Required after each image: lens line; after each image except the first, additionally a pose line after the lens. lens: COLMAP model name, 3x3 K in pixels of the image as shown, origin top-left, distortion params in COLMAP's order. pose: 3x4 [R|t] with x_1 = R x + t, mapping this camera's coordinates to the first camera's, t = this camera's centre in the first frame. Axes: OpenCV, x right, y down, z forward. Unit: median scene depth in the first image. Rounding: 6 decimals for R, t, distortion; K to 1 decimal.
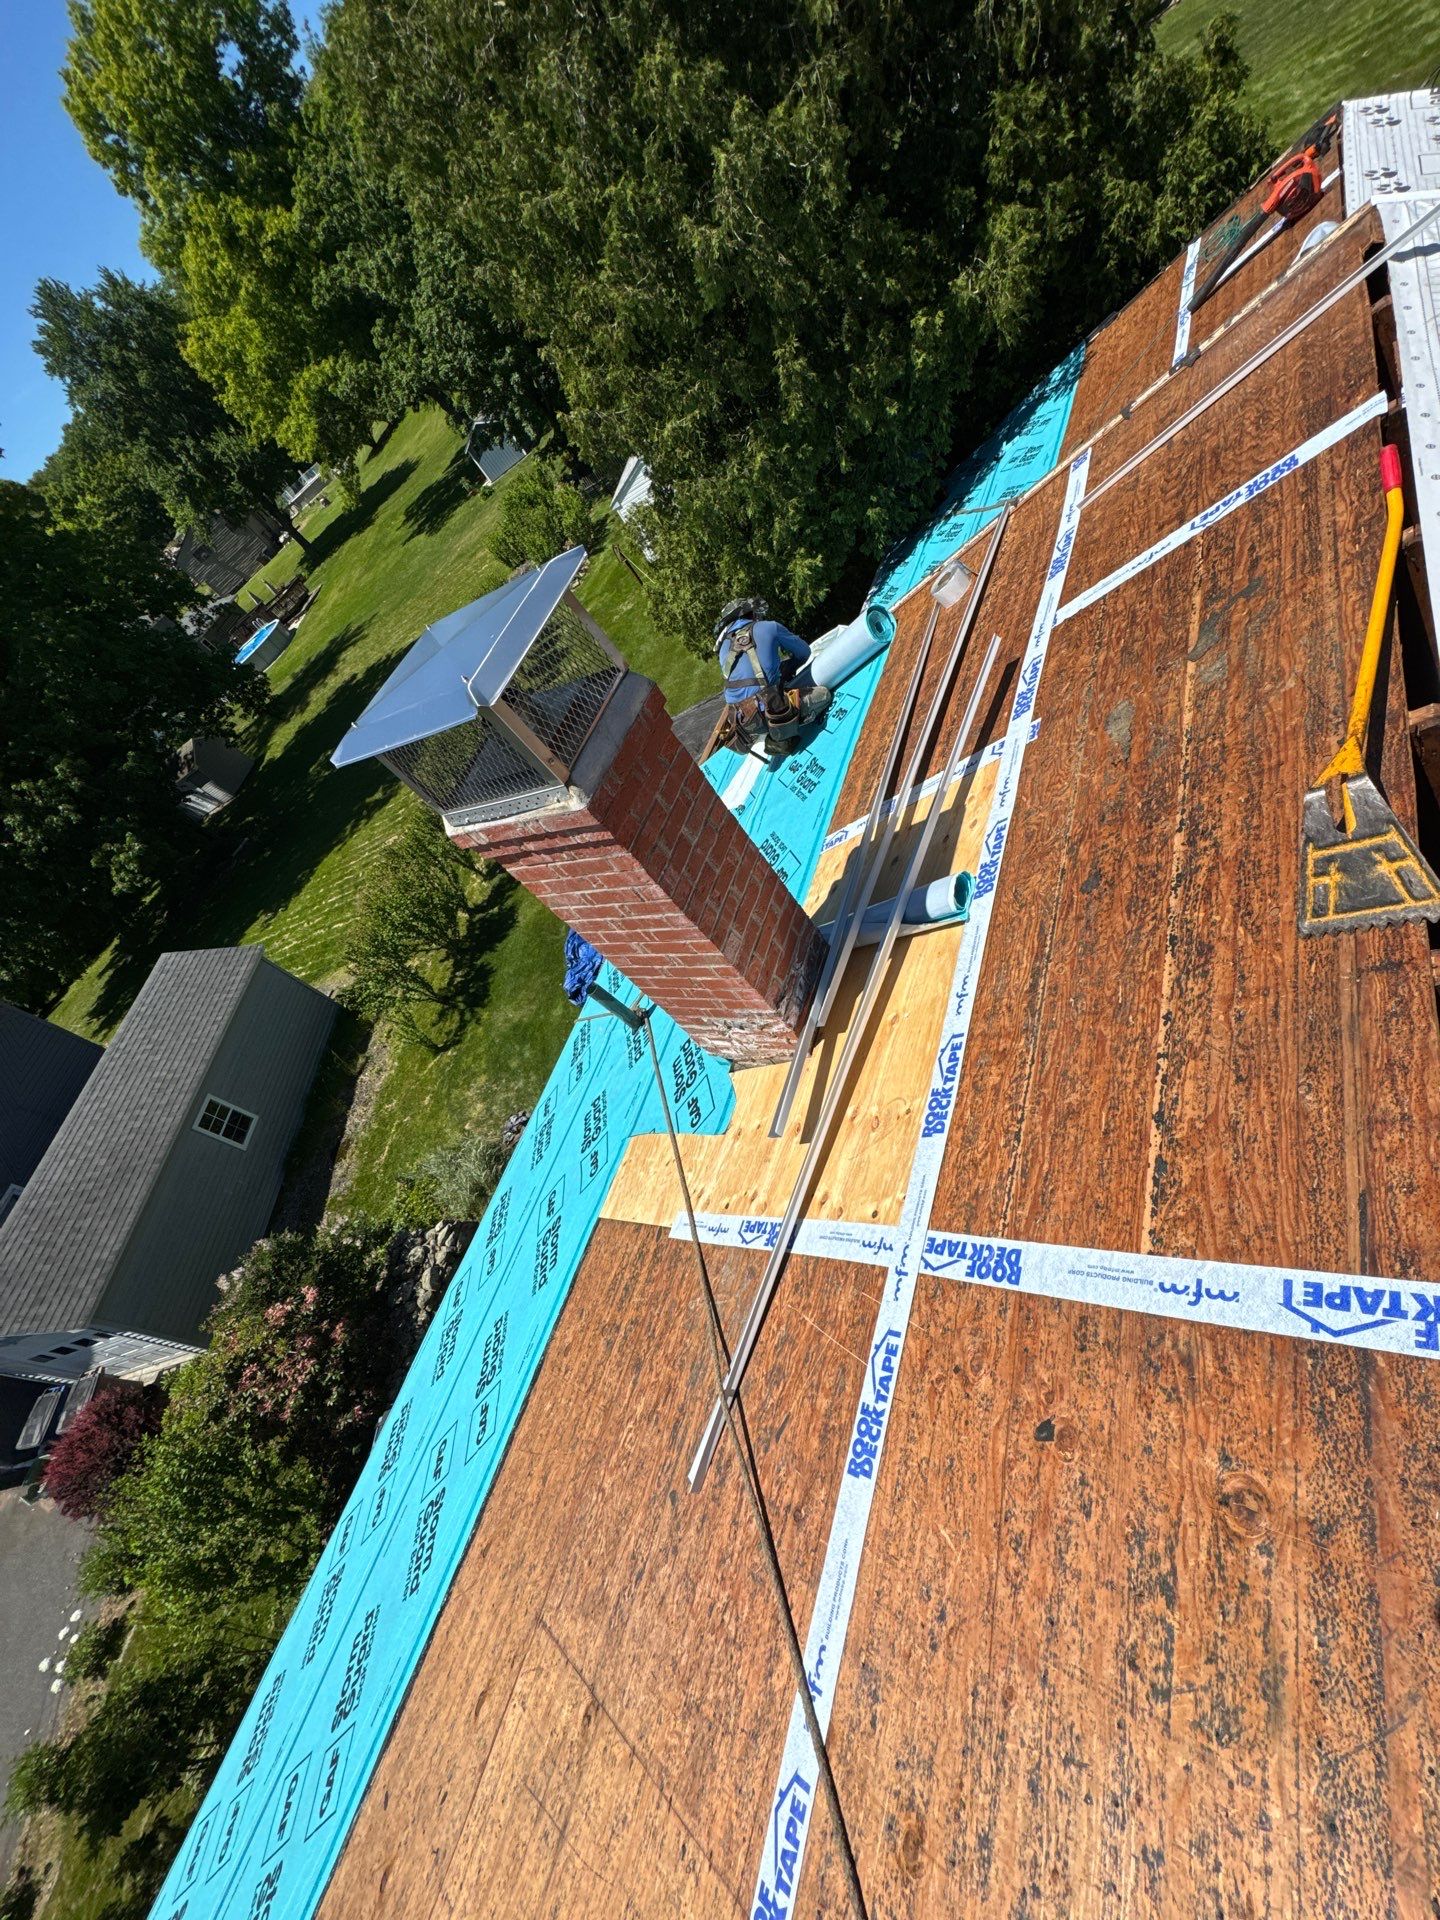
lens RADIAL K [[764.8, 0, 718.8], [0, 764.8, 955.2], [0, 0, 1]] dist [0.000445, -0.000505]
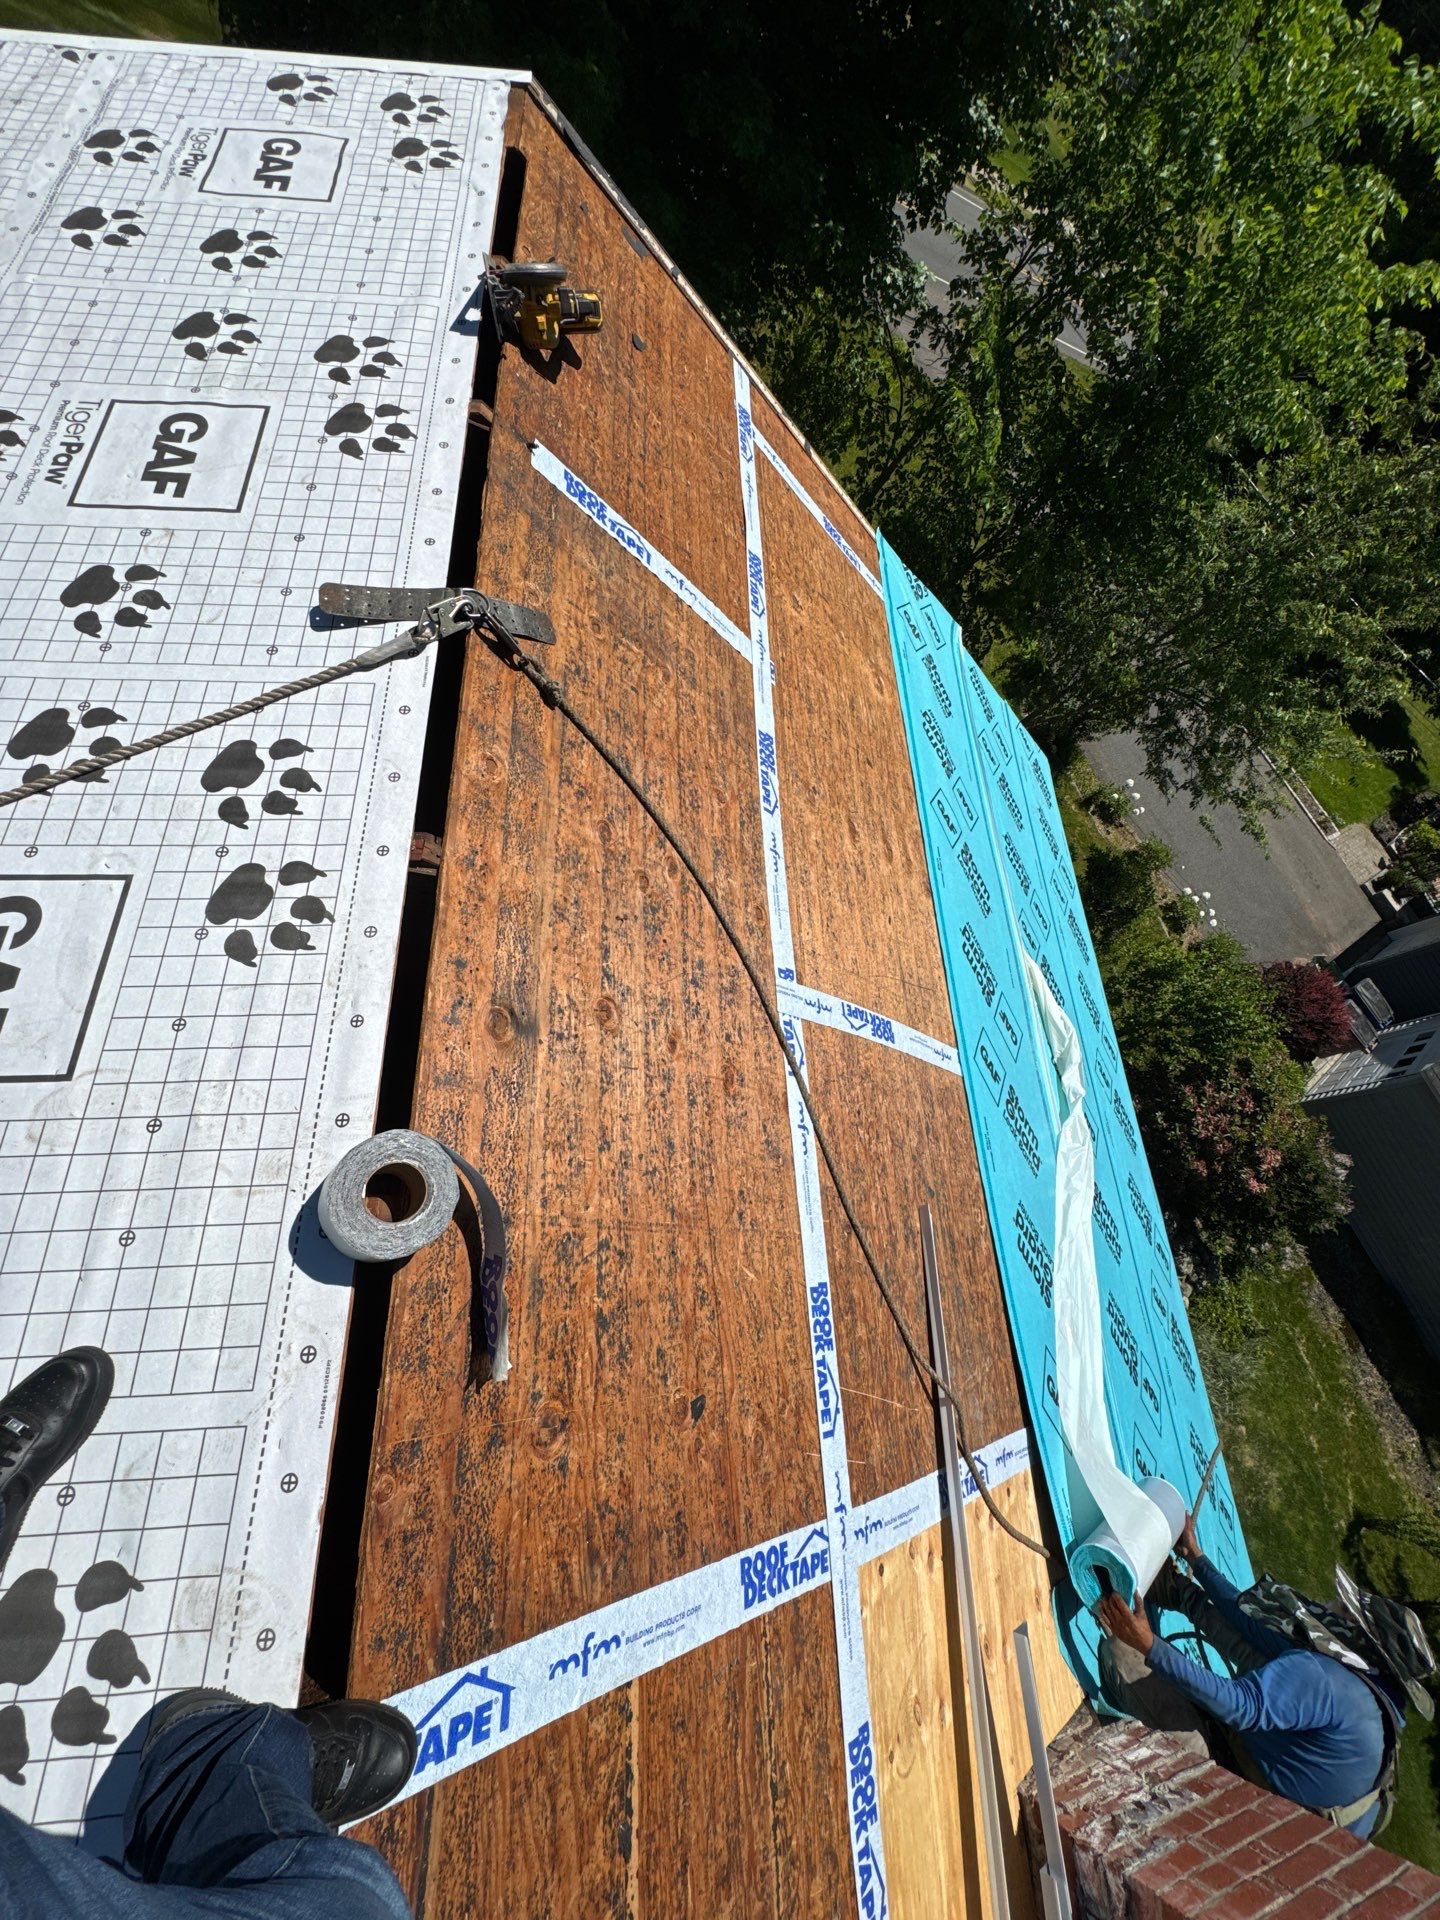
lens RADIAL K [[764.8, 0, 718.4], [0, 764.8, 957.7], [0, 0, 1]] dist [0.000445, -0.000505]
pose [[-0.922696, 0.383499, -0.039503, 0.169813], [-0.264455, -0.555039, 0.788667, 0.121305], [0.280527, 0.738147, 0.613550, -0.032504]]
